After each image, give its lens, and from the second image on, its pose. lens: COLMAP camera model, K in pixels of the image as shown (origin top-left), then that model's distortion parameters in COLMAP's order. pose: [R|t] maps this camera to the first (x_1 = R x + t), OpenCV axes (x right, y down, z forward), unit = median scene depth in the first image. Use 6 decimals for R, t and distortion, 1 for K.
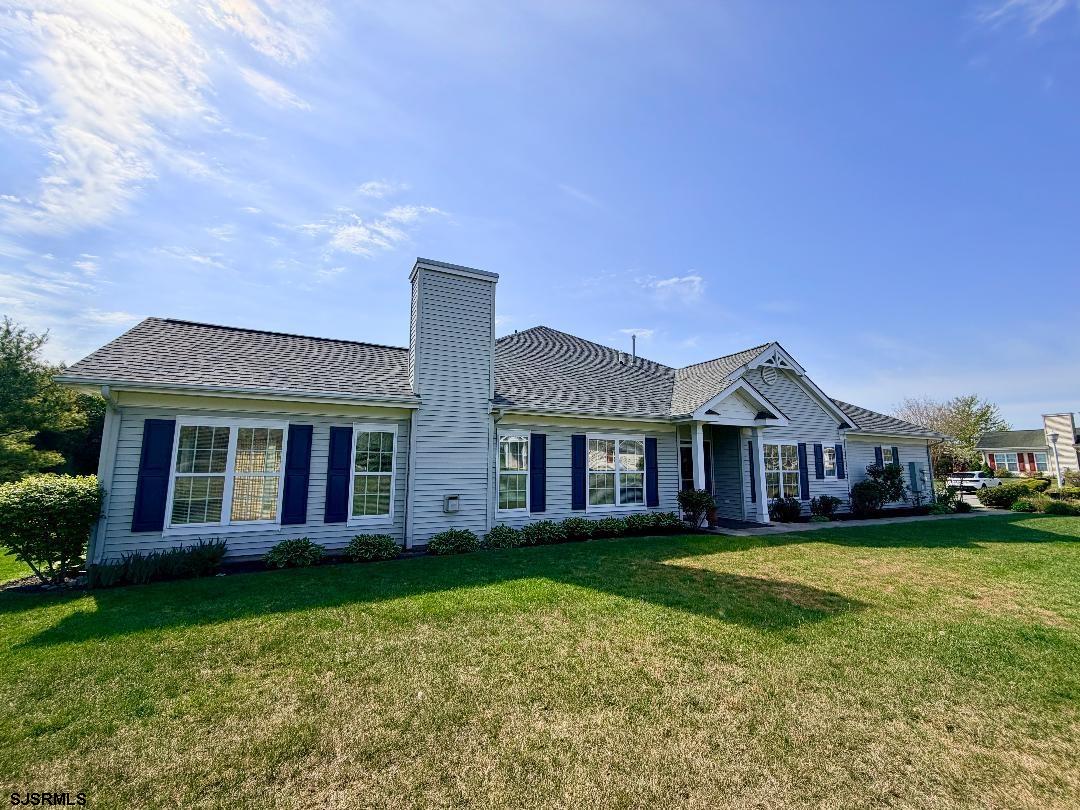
lens RADIAL K [[430.1, 0, 547.2], [0, 430.1, 403.2], [0, 0, 1]] dist [0.003470, -0.000406]
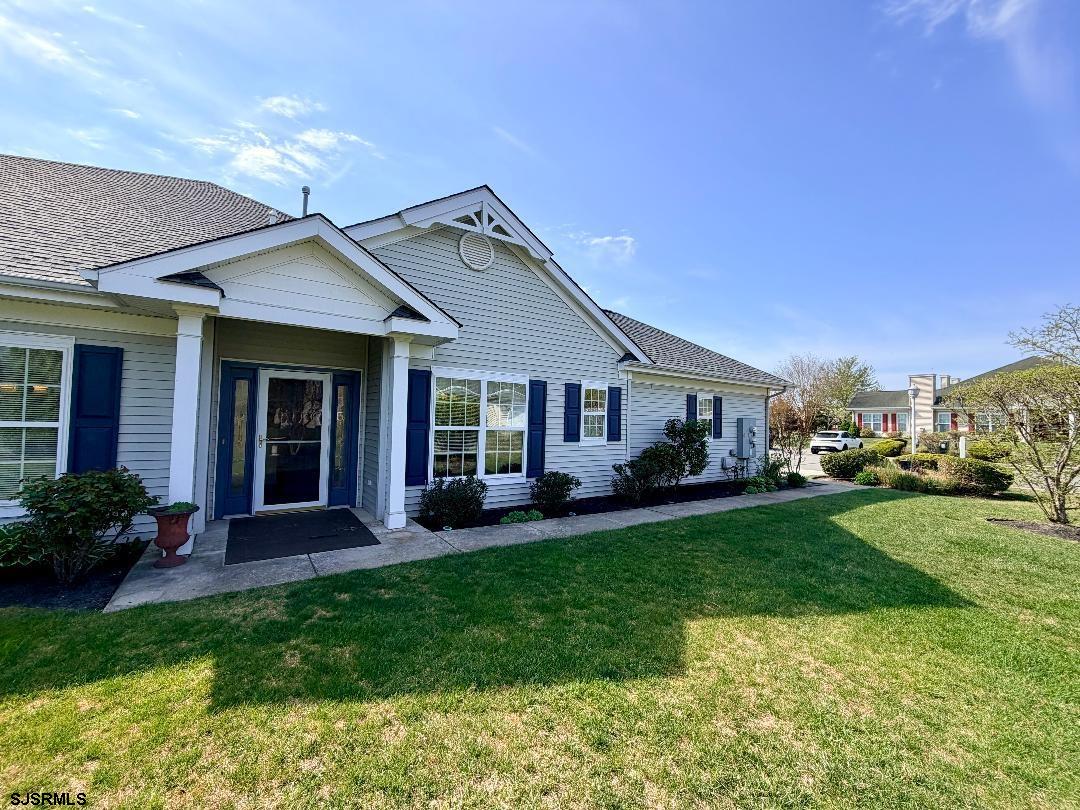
lens RADIAL K [[430.1, 0, 539.9], [0, 430.1, 404.0], [0, 0, 1]] dist [0.003470, -0.000406]
pose [[0.989032, 0.022275, 0.146011, 0.478737], [-0.037753, 0.993849, 0.104112, 0.060161], [-0.142794, -0.108483, 0.983789, 0.402618]]
